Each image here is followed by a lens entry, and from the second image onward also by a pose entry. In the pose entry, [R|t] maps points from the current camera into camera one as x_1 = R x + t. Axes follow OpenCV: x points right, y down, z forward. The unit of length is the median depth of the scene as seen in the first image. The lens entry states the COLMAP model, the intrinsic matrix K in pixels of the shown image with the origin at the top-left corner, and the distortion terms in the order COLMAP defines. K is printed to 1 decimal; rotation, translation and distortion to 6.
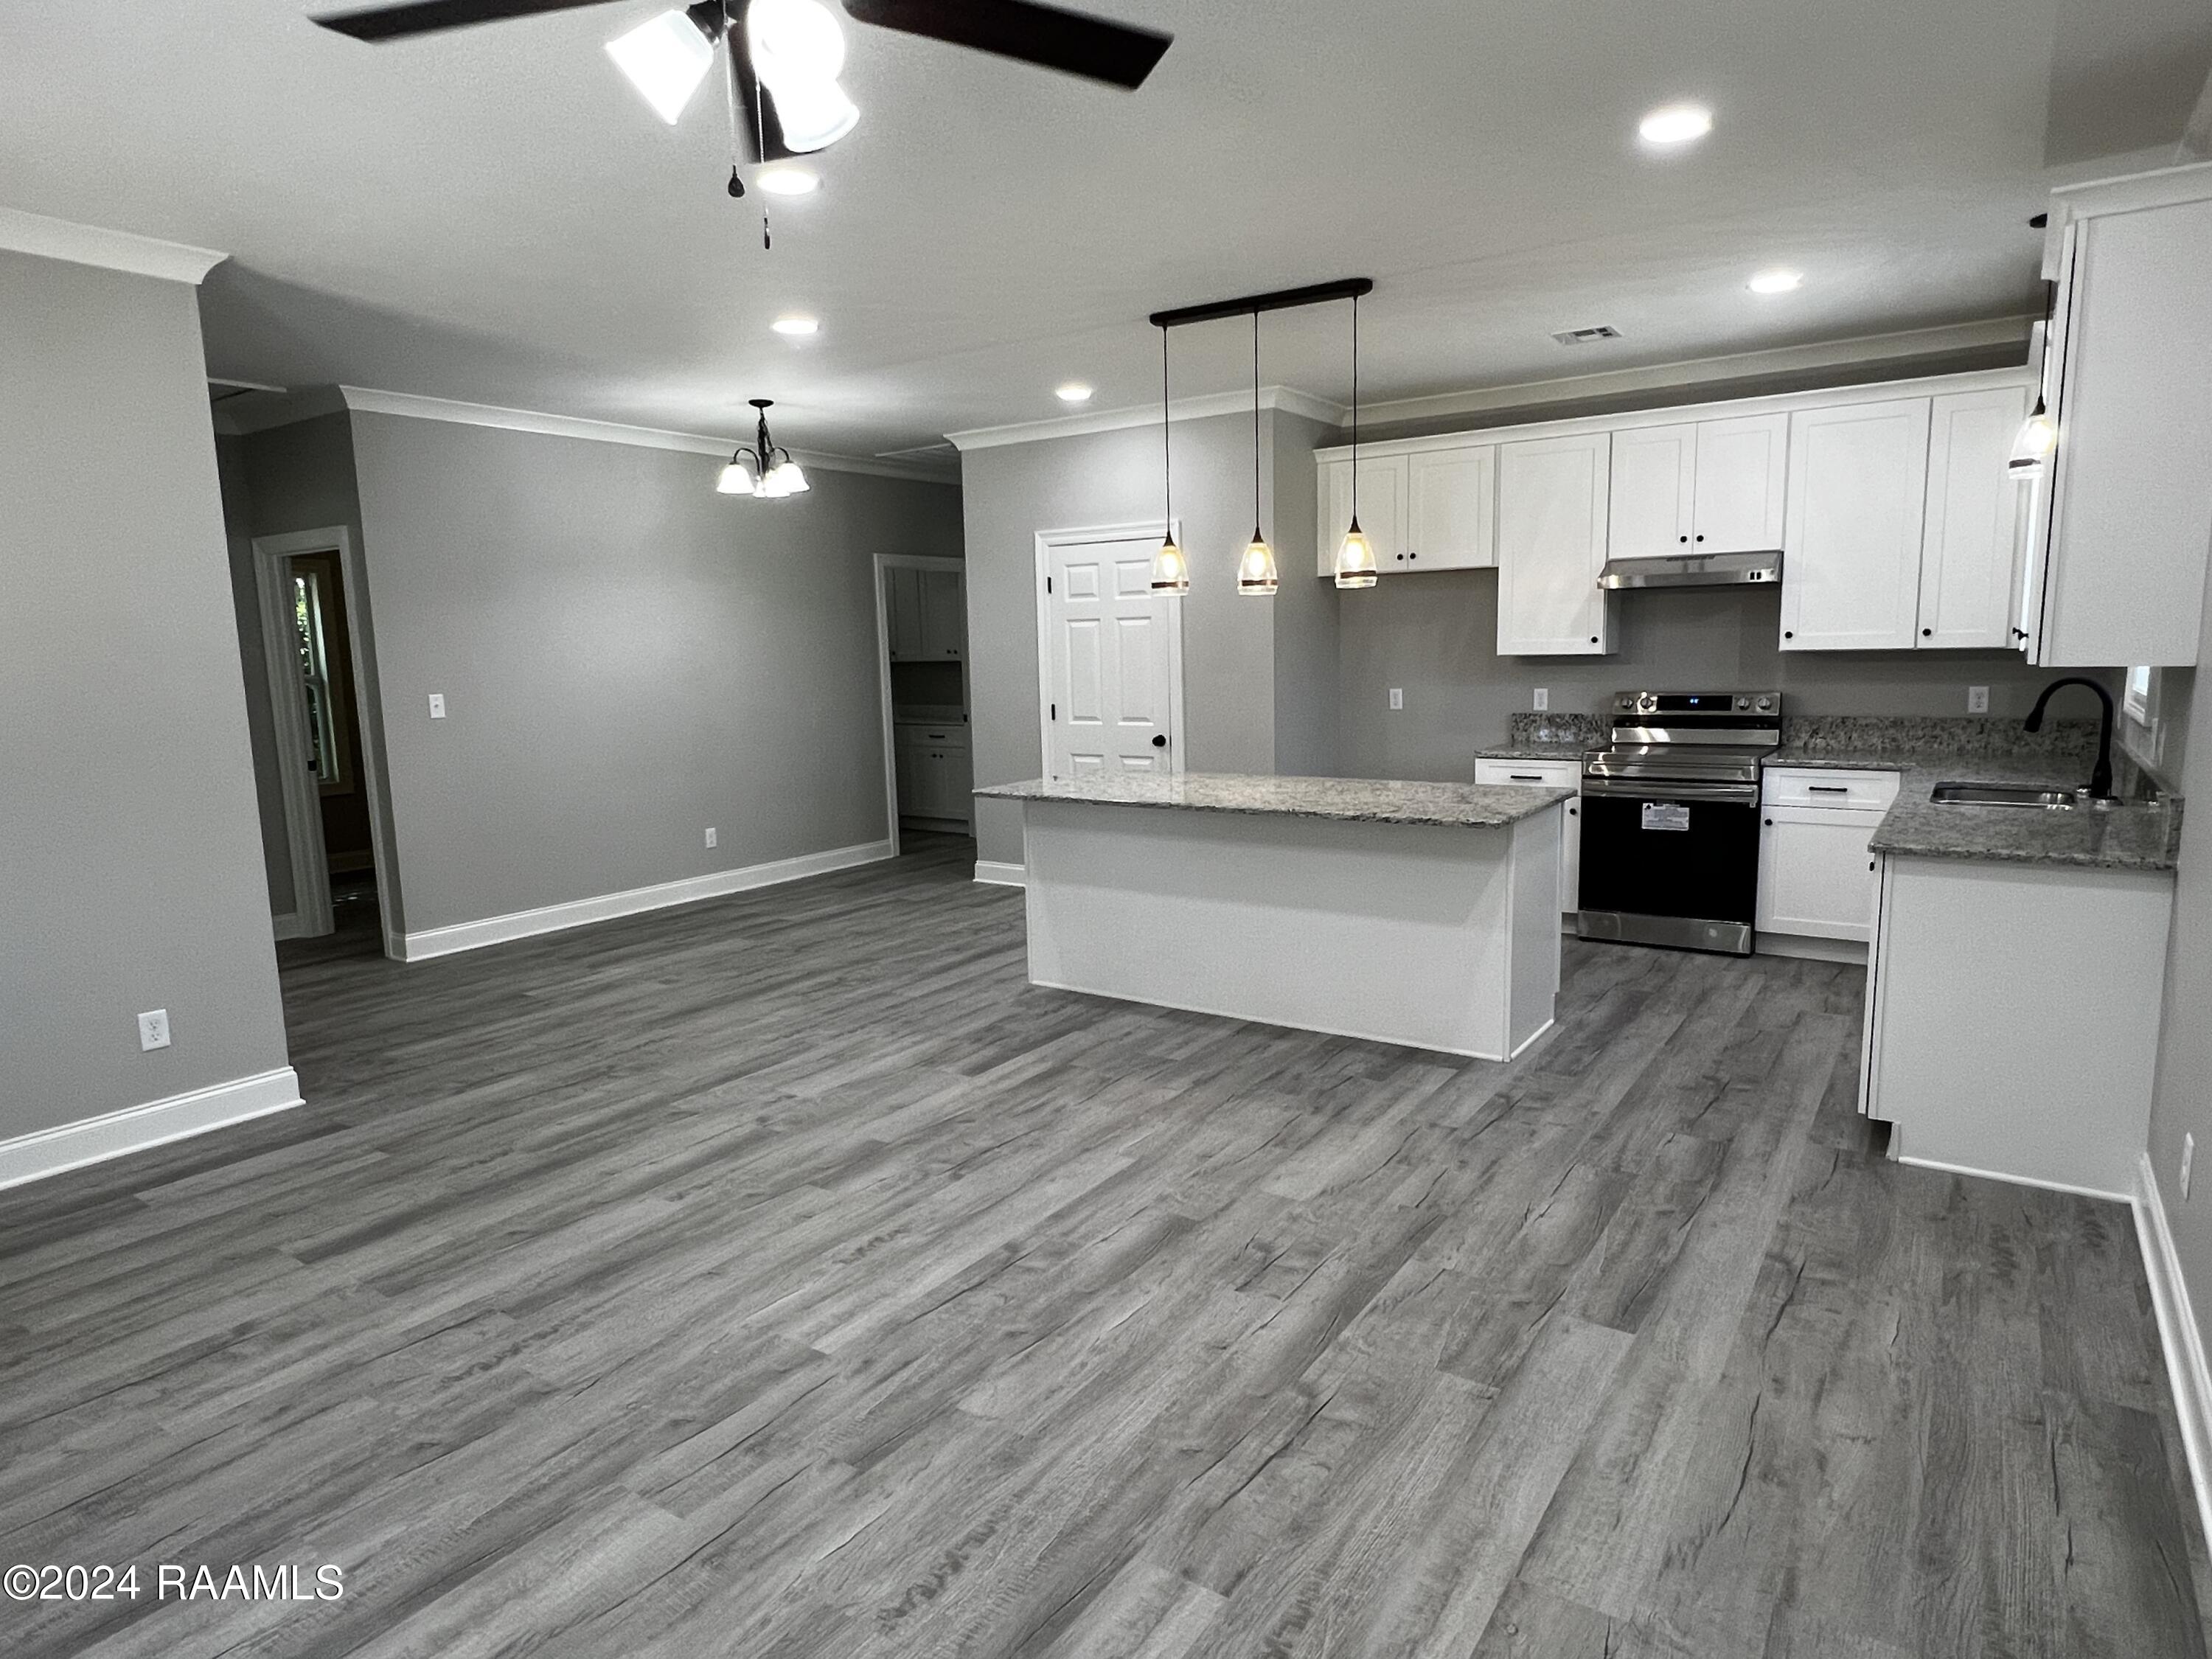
lens RADIAL K [[1323.9, 0, 1106.0], [0, 1323.9, 829.5], [0, 0, 1]] dist [0.000606, -0.001700]
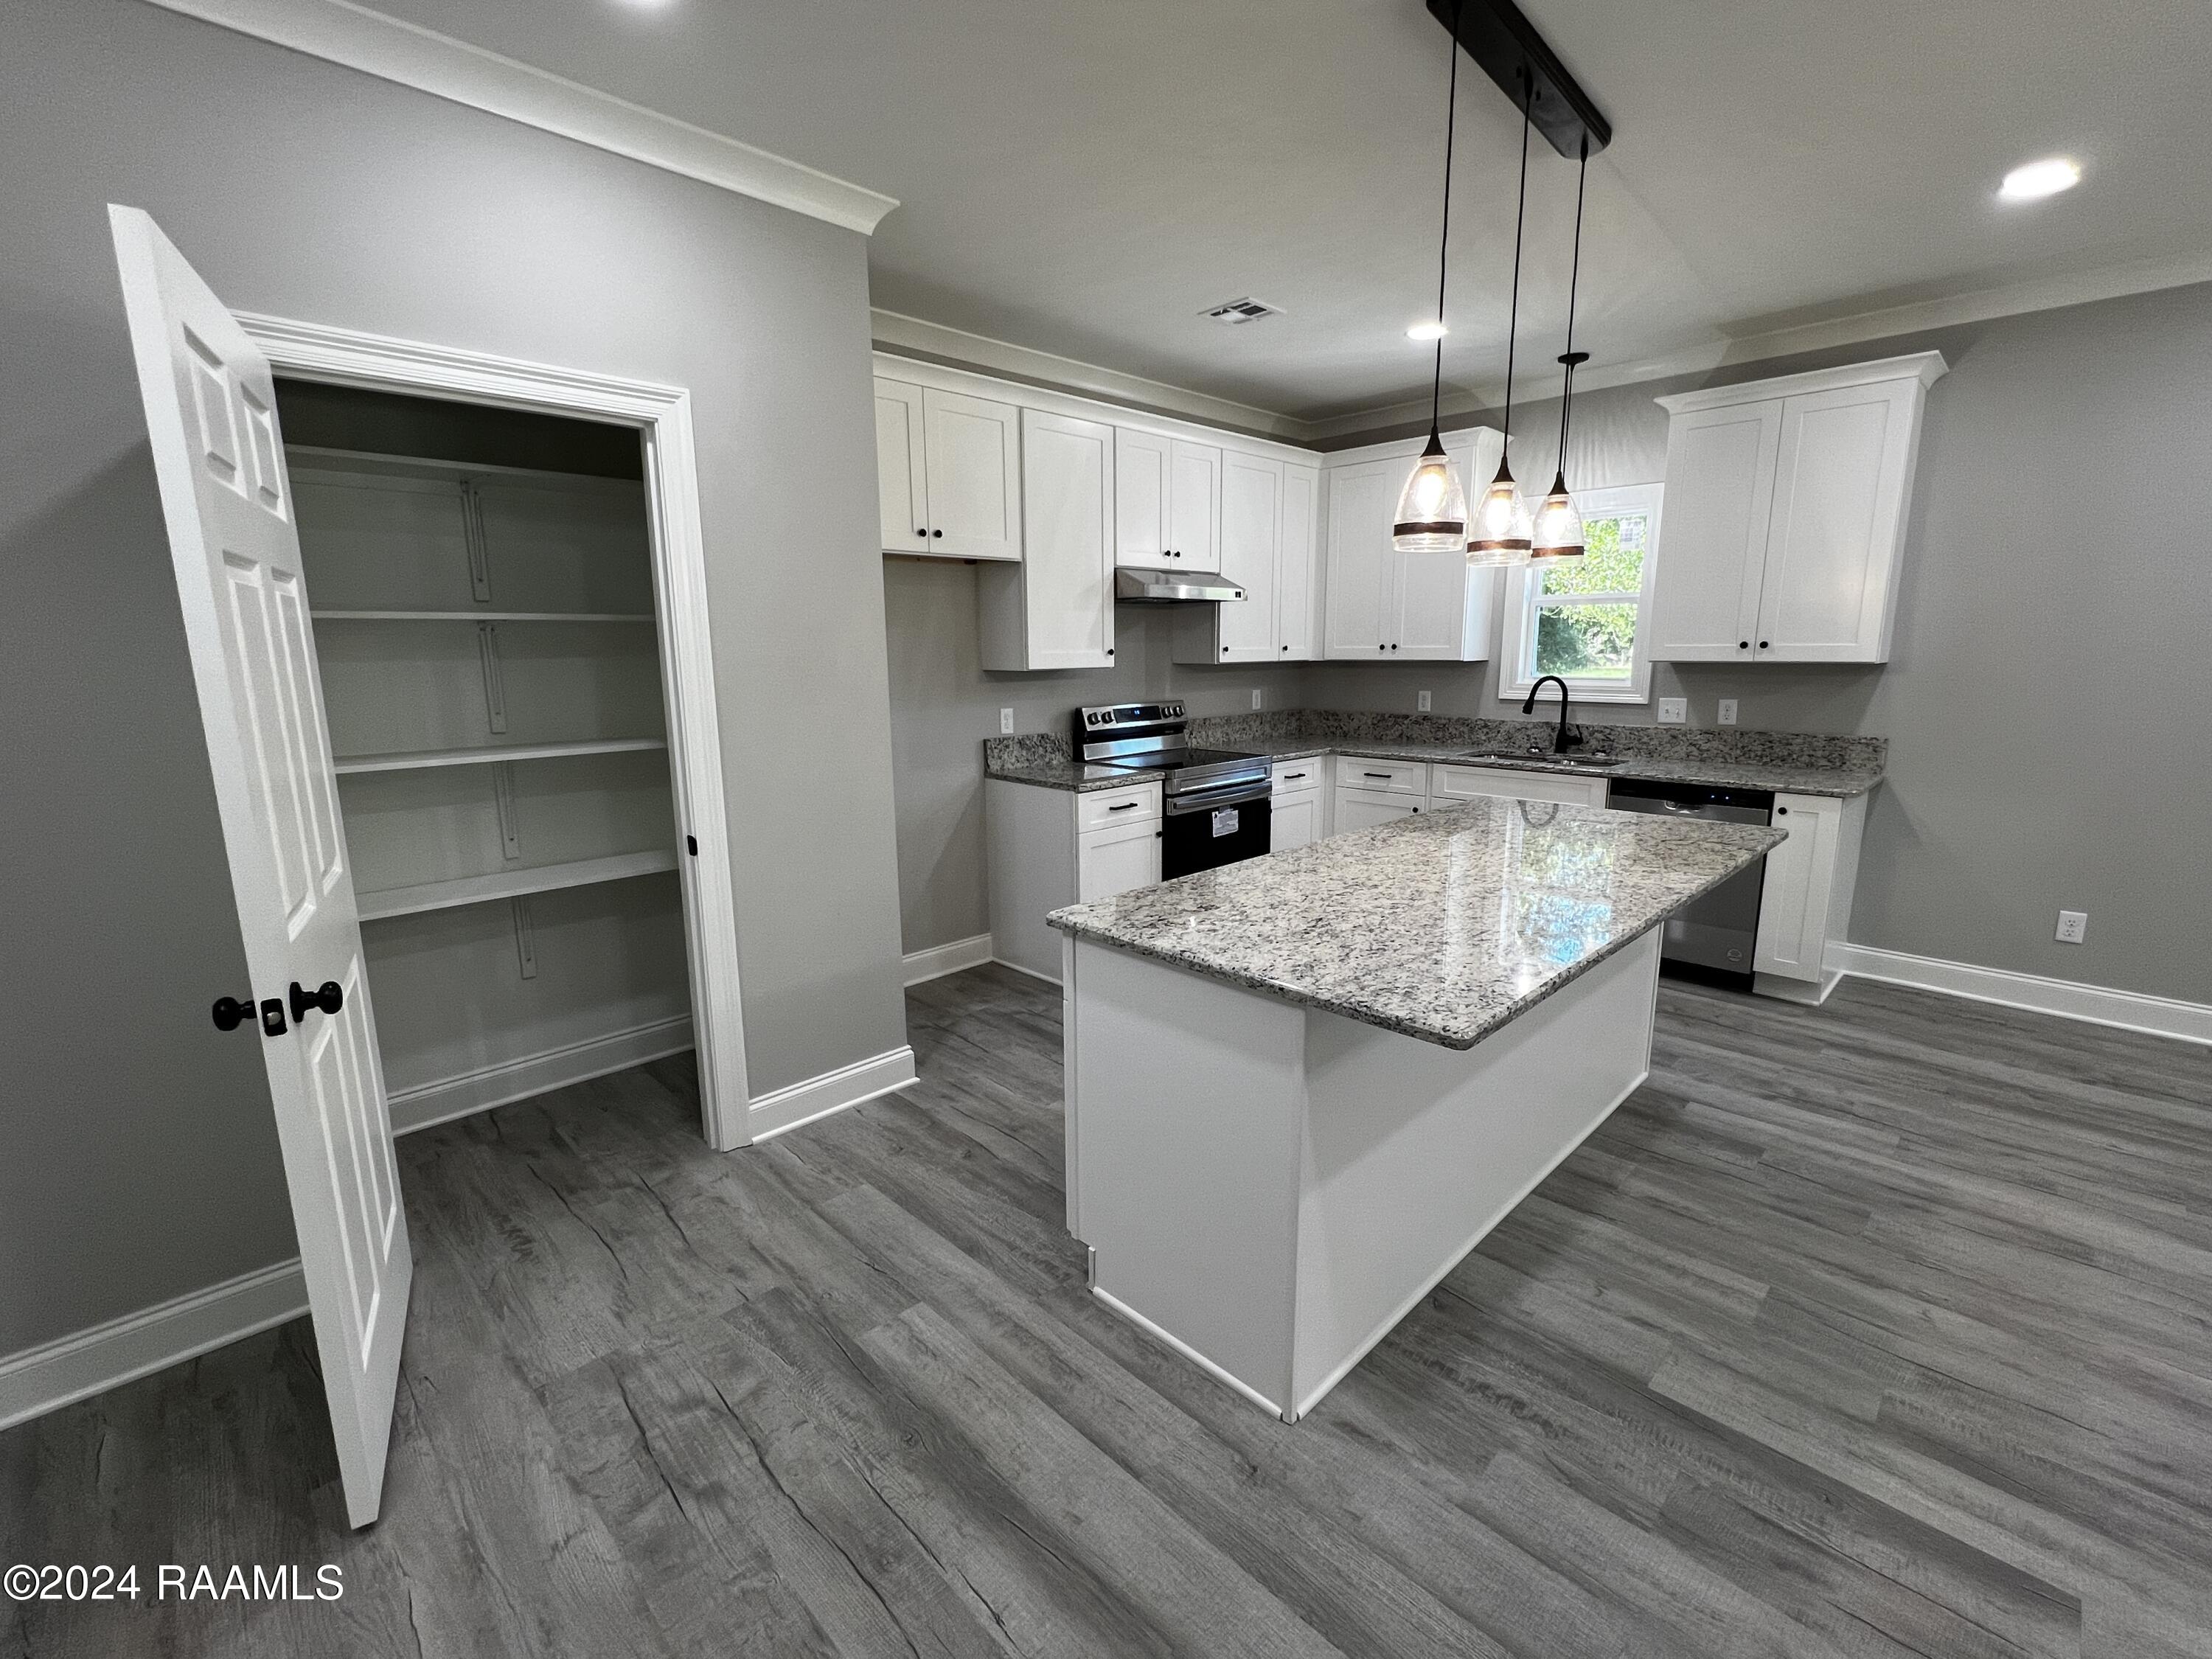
lens RADIAL K [[956.7, 0, 1169.0], [0, 956.7, 817.9], [0, 0, 1]] dist [0.002047, 0.000338]
pose [[0.171798, -0.154141, 0.972999, -0.466237], [0.143355, 0.981081, 0.130110, -0.171633], [-0.974646, 0.117131, 0.190644, 1.314978]]
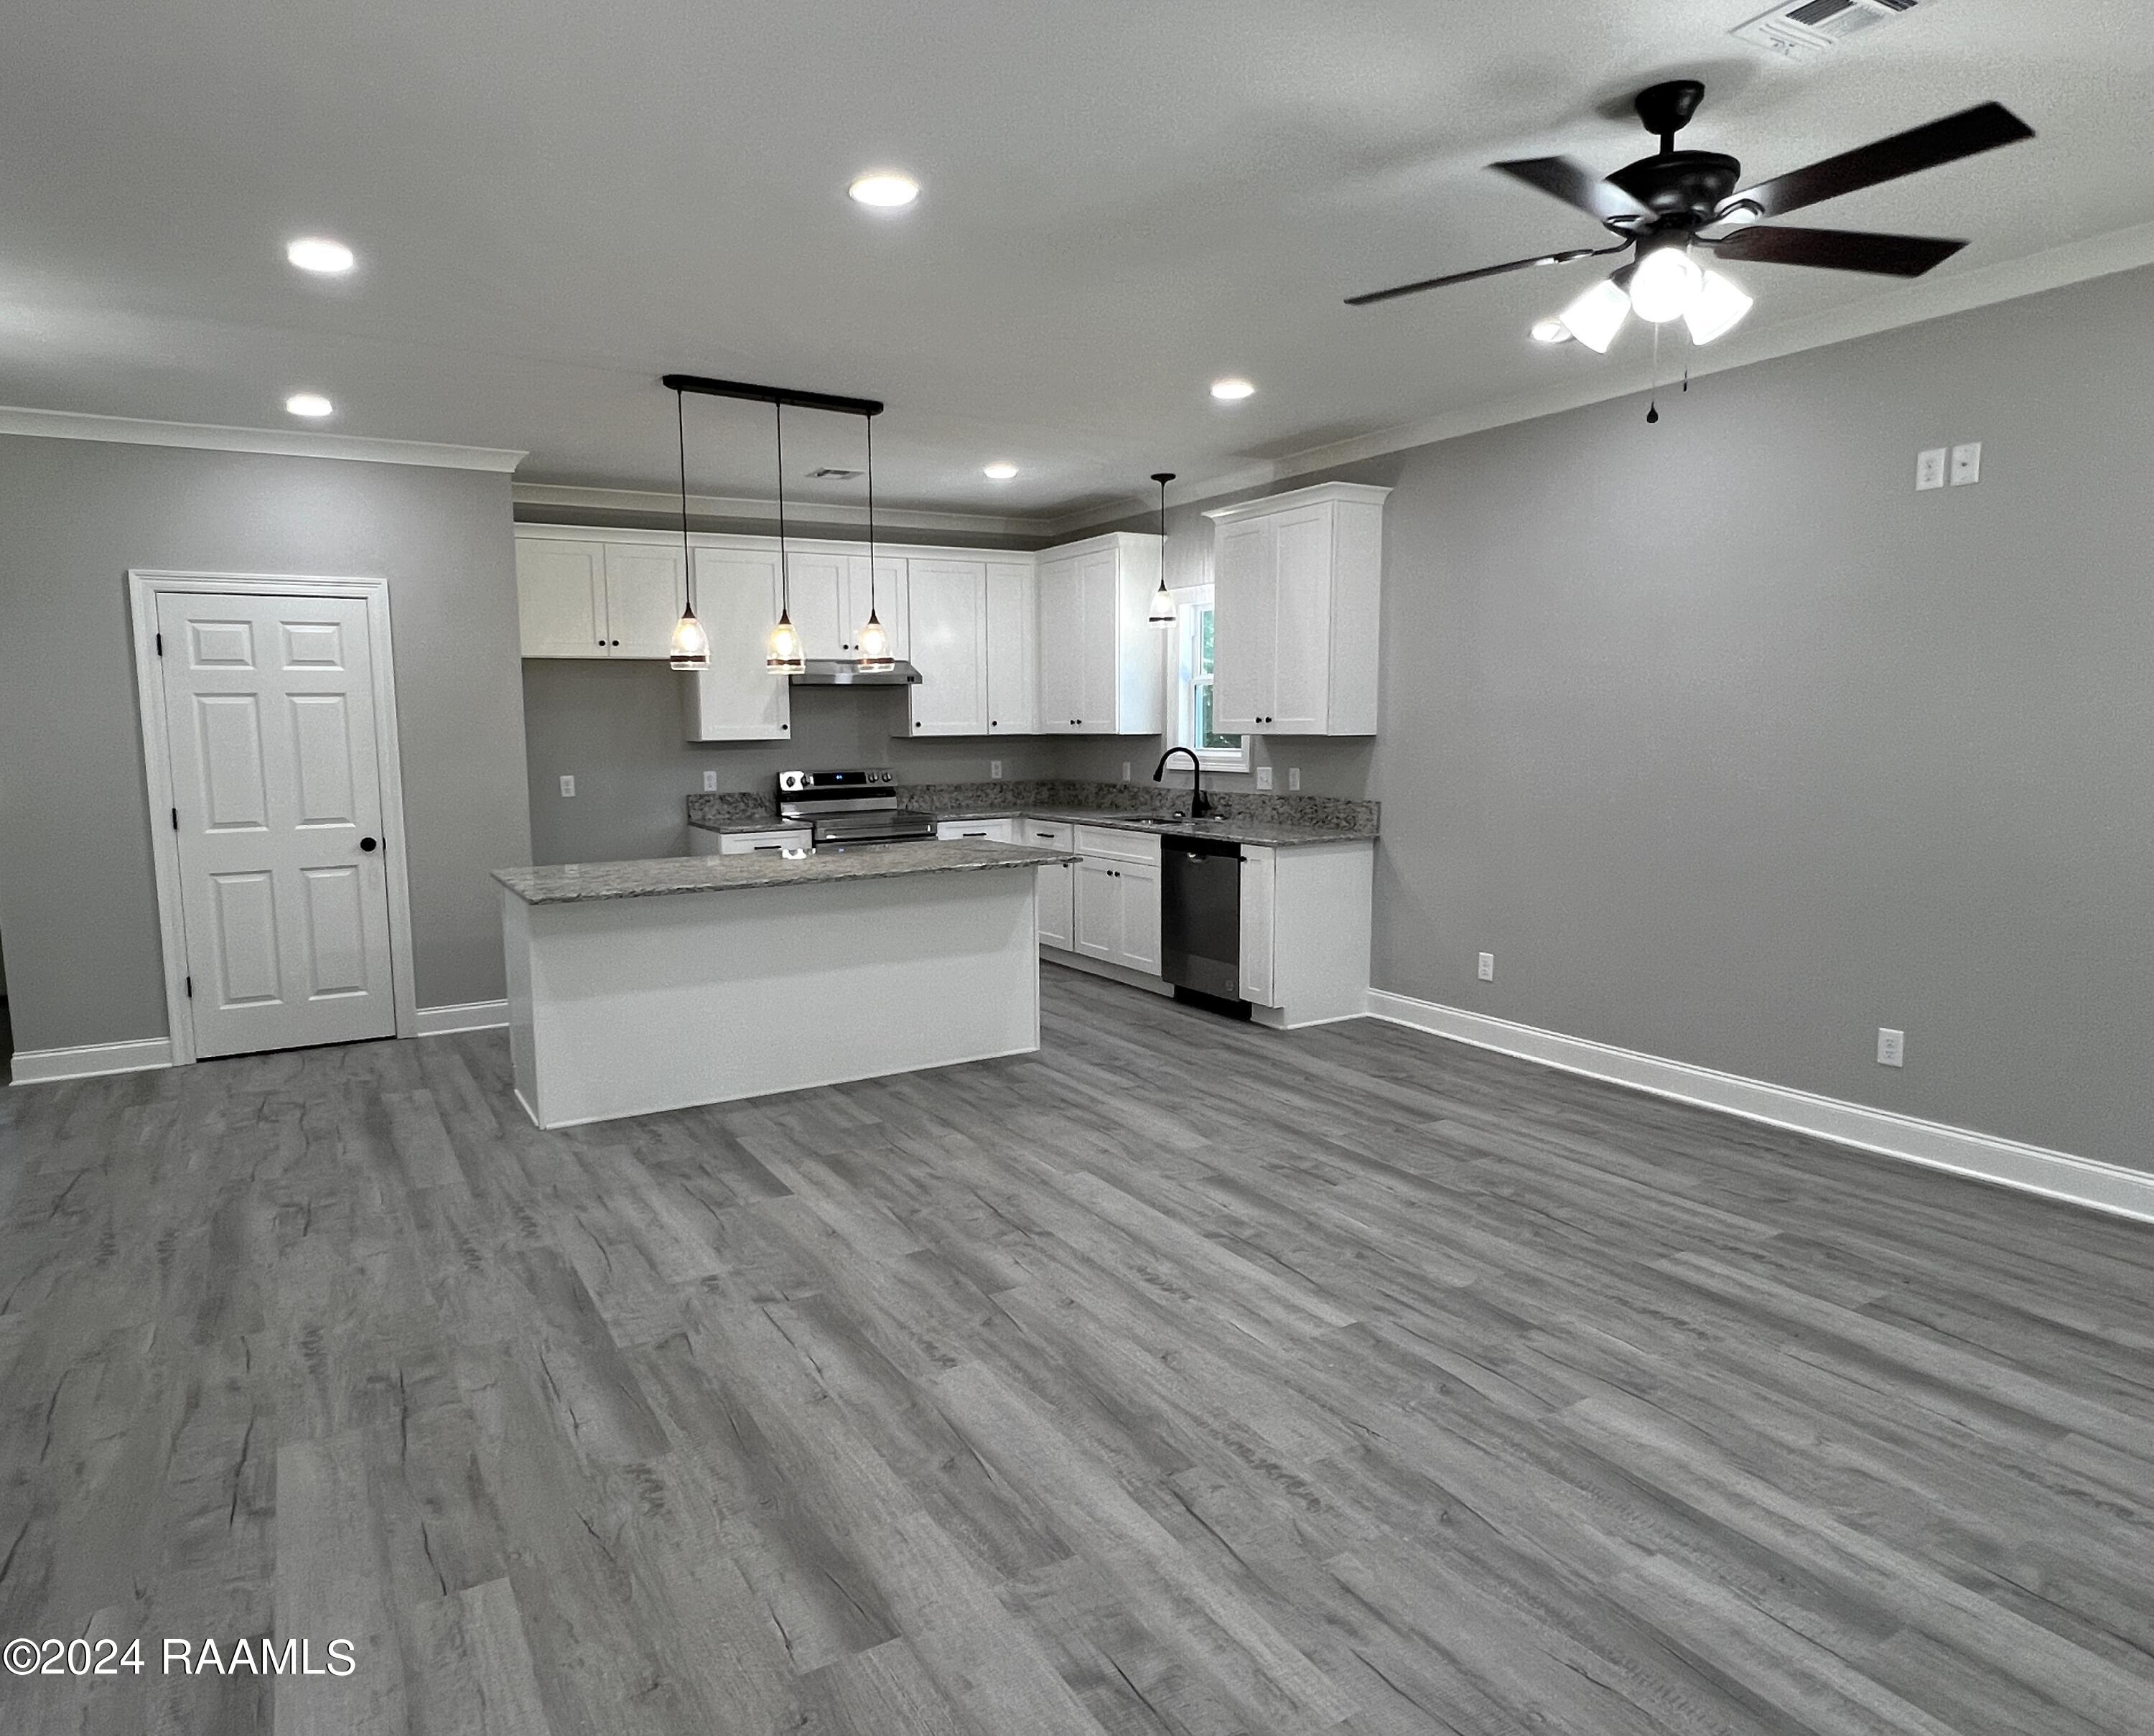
lens RADIAL K [[1258.9, 0, 1077.0], [0, 1258.9, 868.0], [0, 0, 1]] dist [0.001077, 0.000372]
pose [[0.414279, -0.087935, 0.905892, -0.845115], [0.130748, 0.990748, 0.036379, -0.041233], [-0.900710, 0.103372, 0.421944, 0.483971]]
